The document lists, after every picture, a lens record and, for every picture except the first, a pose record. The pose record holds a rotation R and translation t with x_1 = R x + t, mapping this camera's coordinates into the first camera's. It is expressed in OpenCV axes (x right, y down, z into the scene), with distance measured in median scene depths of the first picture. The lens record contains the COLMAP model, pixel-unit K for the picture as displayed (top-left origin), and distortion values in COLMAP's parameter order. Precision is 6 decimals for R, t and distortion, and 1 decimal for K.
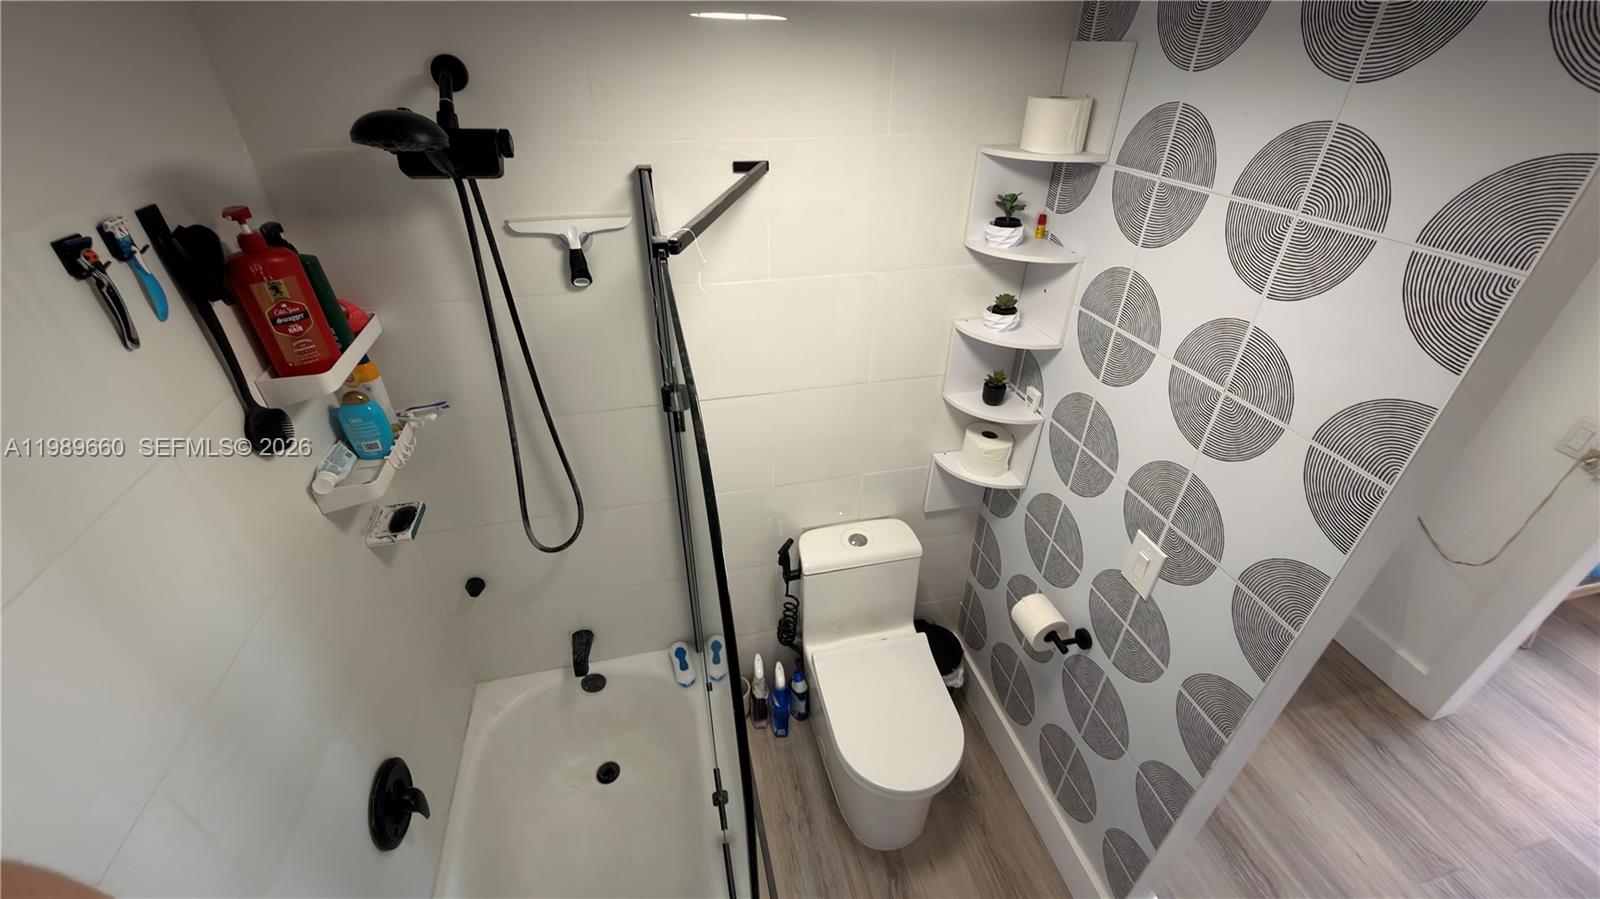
lens RADIAL K [[638.6, 0, 791.5], [0, 638.6, 451.7], [0, 0, 1]] dist [-0.001762, 0.000680]
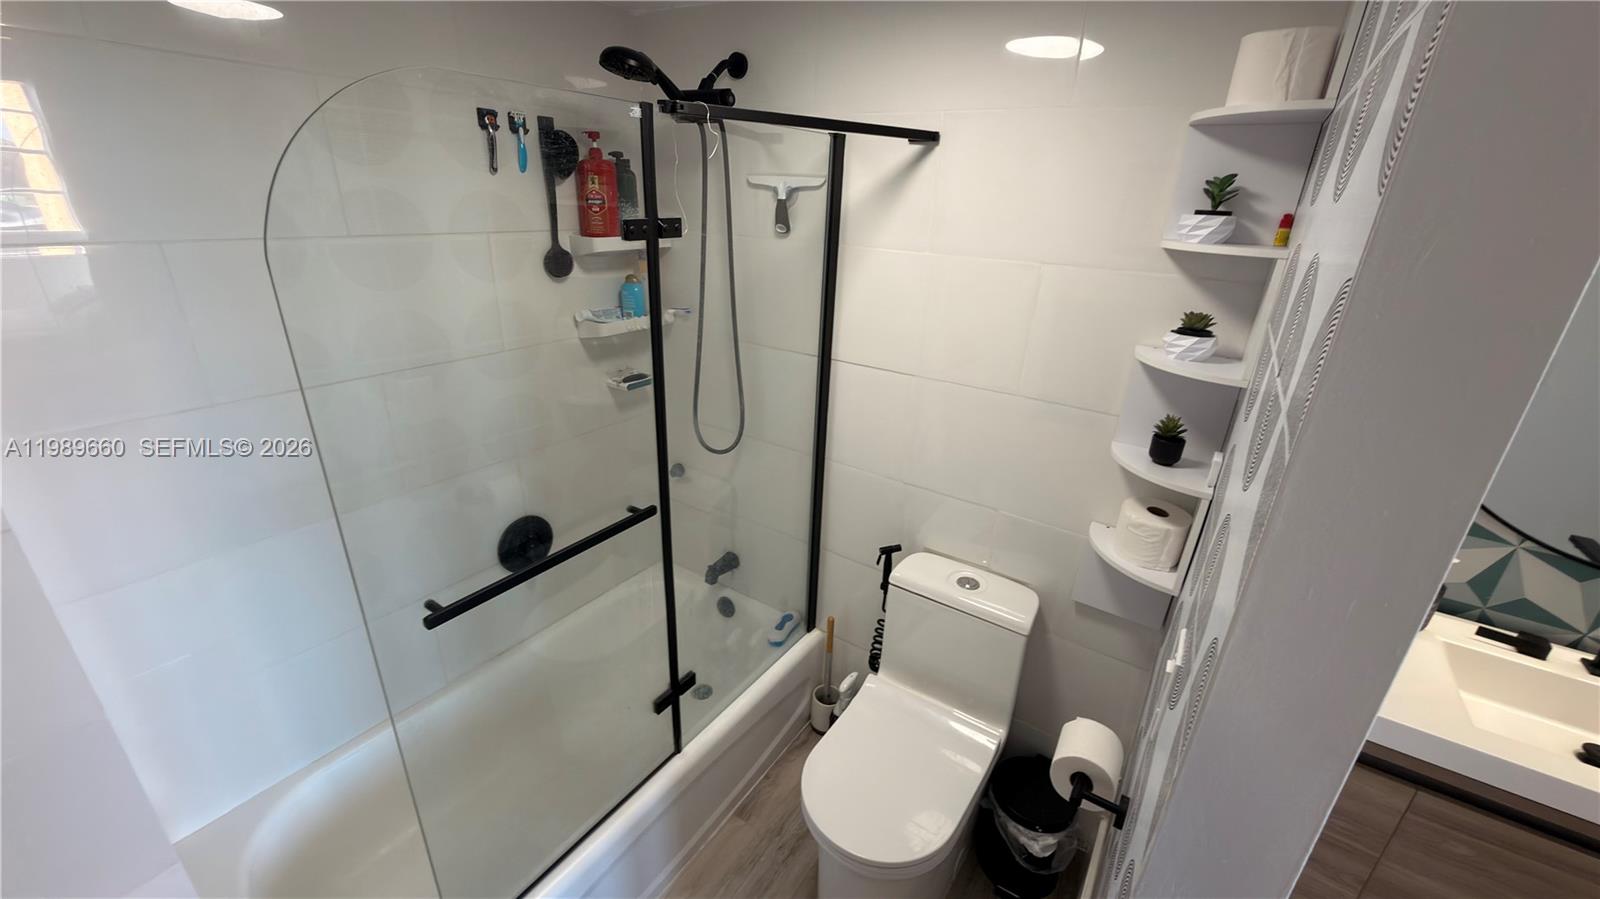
lens RADIAL K [[638.6, 0, 801.3], [0, 638.6, 458.3], [0, 0, 1]] dist [-0.001762, 0.000680]
pose [[0.674437, 0.302020, -0.673734, 0.583504], [-0.434752, 0.899990, -0.031761, 0.137549], [0.596762, 0.314328, 0.738291, 0.228352]]
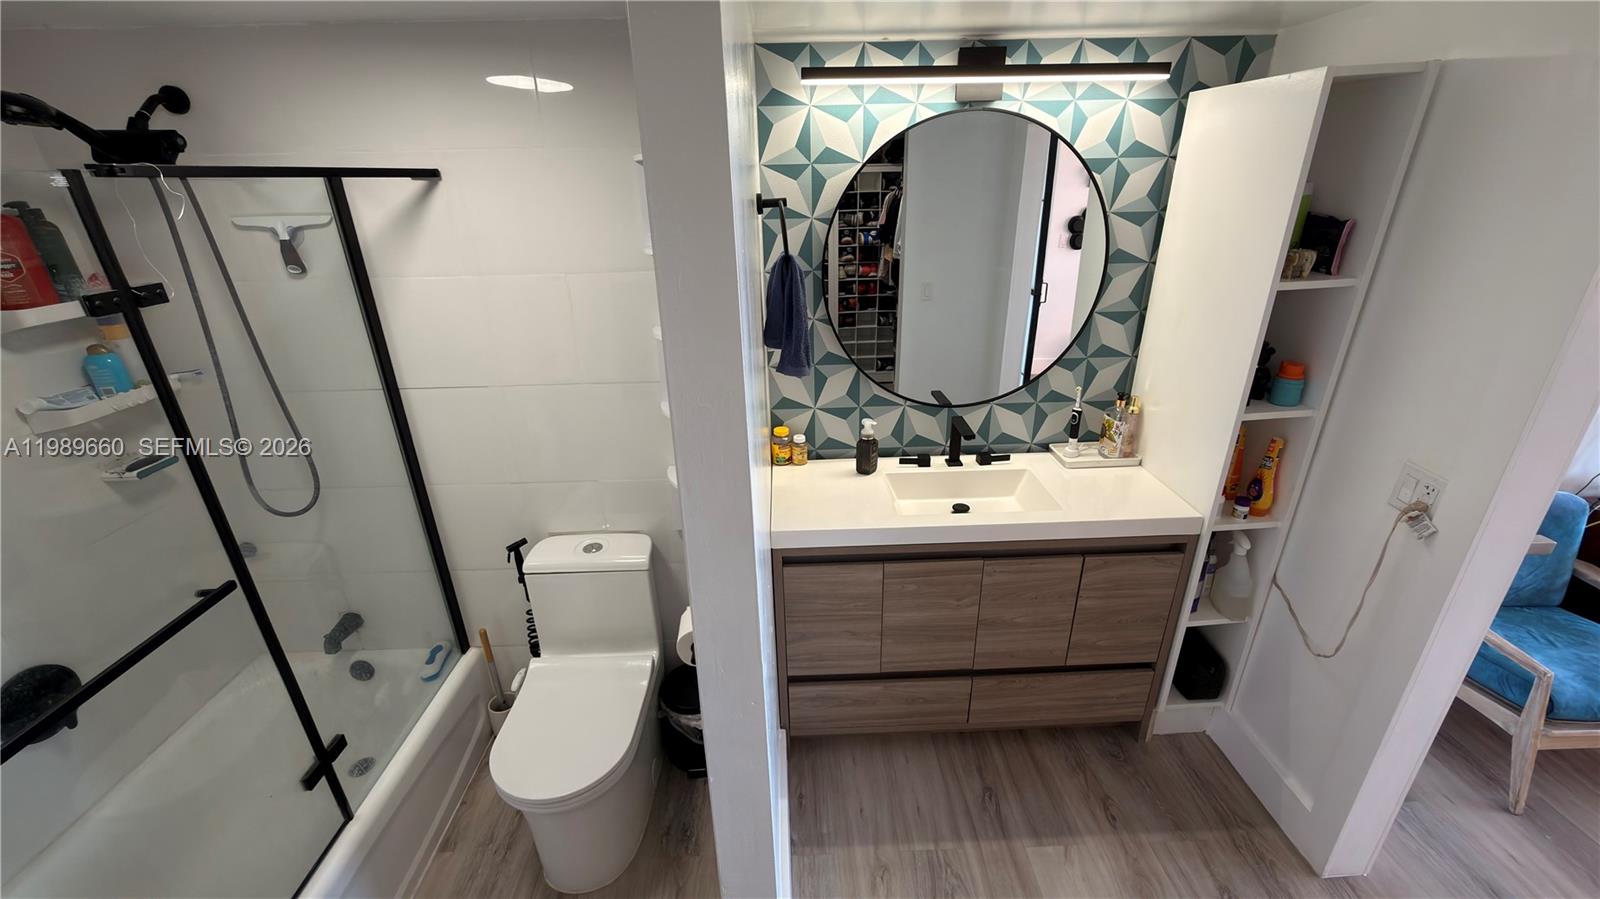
lens RADIAL K [[638.6, 0, 800.1], [0, 638.6, 455.2], [0, 0, 1]] dist [-0.001762, 0.000680]
pose [[0.976922, 0.056439, -0.206006, 0.755512], [-0.092339, 0.981271, -0.169056, 0.165296], [0.192606, 0.184177, 0.963837, 0.092884]]
